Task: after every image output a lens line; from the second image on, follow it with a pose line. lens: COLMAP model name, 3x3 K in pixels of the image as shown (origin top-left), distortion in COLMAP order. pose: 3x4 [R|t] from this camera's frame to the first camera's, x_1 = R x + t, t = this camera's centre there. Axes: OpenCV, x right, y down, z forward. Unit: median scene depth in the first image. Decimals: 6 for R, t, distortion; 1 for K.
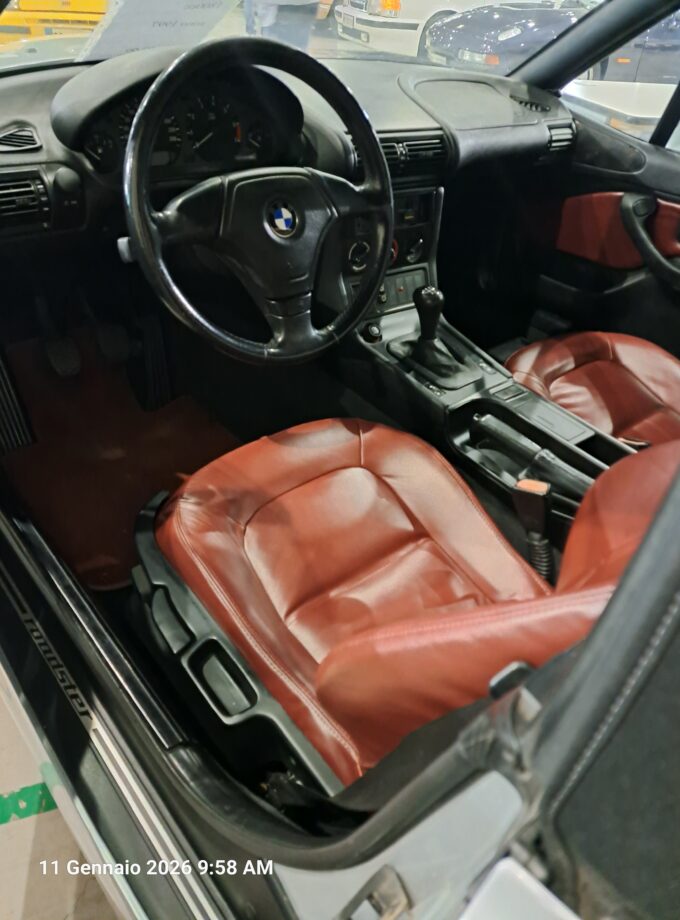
lens RADIAL K [[663.4, 0, 357.4], [0, 663.4, 460.6], [0, 0, 1]] dist [0.101934, -0.095298]
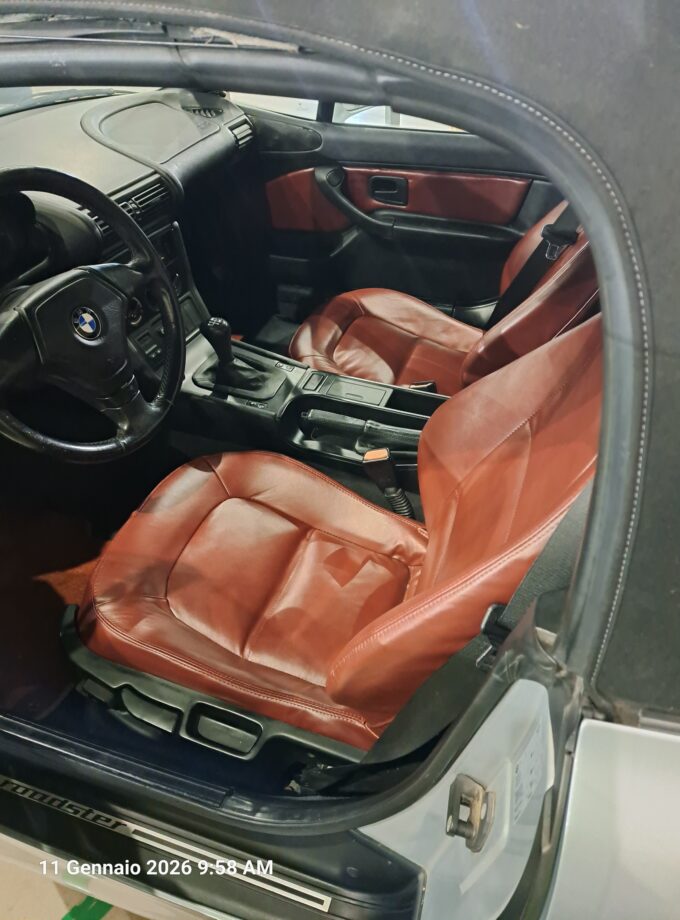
lens RADIAL K [[663.4, 0, 357.4], [0, 663.4, 460.6], [0, 0, 1]] dist [0.101934, -0.095298]
pose [[0.859278, -0.407372, 0.309338, -0.130146], [0.383644, 0.913262, 0.137006, -0.117852], [-0.338319, 0.000949, 0.941031, -0.109623]]
